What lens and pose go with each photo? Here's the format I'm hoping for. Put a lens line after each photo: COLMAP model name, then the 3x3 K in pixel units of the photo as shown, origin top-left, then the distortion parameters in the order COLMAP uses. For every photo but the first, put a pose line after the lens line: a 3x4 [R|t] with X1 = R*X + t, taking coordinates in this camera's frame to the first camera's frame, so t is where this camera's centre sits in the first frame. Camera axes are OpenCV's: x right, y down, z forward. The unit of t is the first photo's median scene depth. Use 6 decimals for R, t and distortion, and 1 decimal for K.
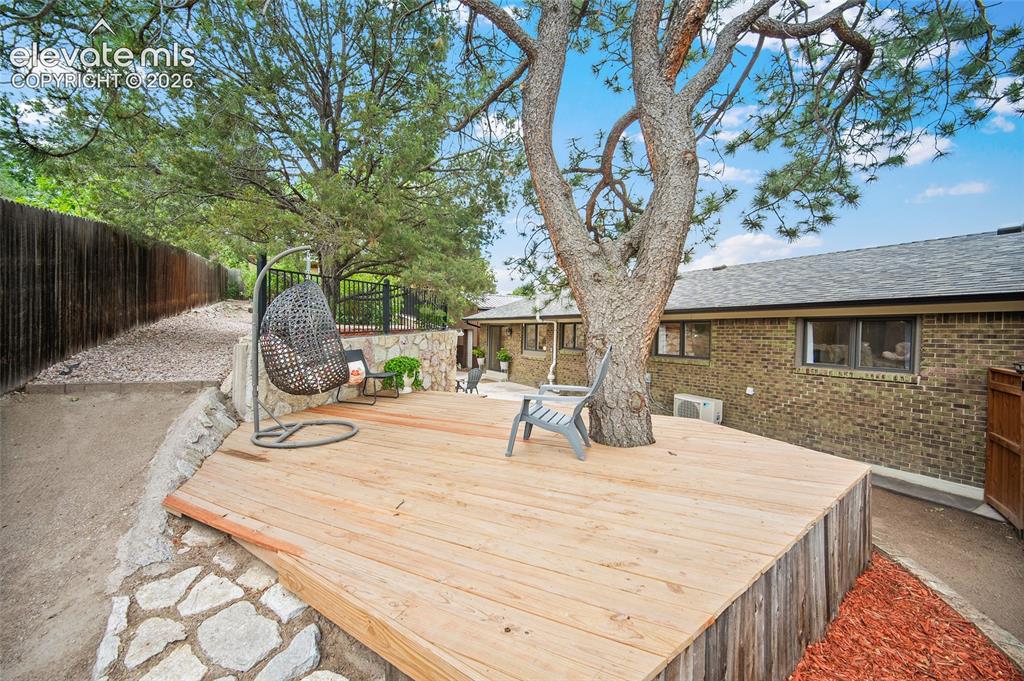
lens RADIAL K [[405.3, 0, 511.3], [0, 405.3, 339.5], [0, 0, 1]] dist [-0.007314, 0.001442]
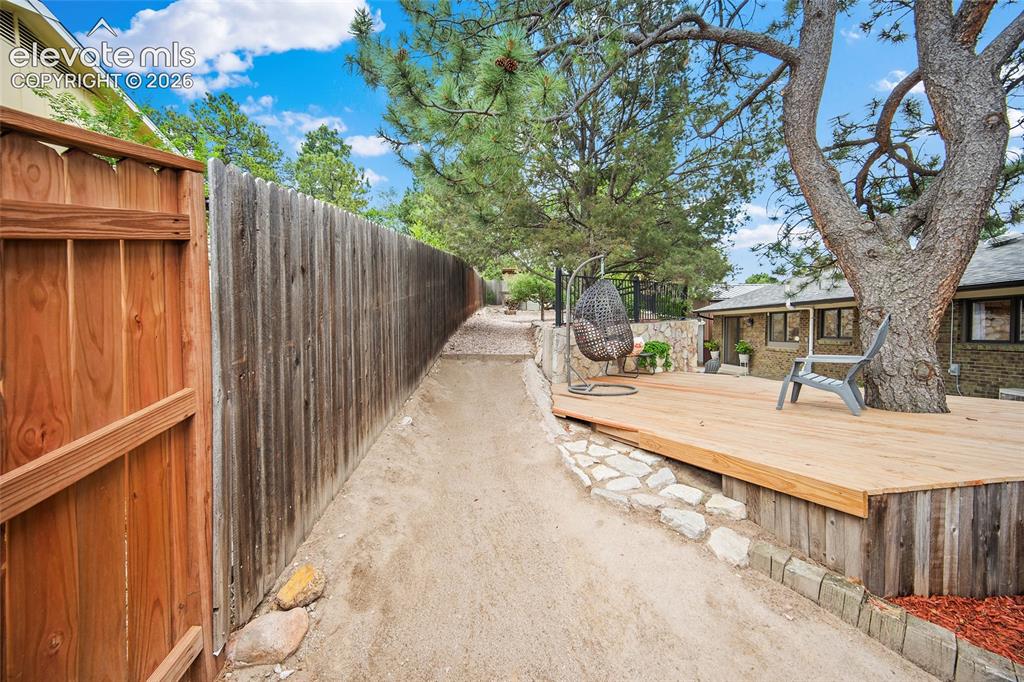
lens RADIAL K [[405.3, 0, 512.1], [0, 405.3, 339.1], [0, 0, 1]] dist [-0.007314, 0.001442]
pose [[0.867544, -0.011298, -0.497231, -0.049379], [0.013177, 0.999913, 0.000270, 0.033757], [0.497185, -0.006787, 0.867618, -0.227830]]
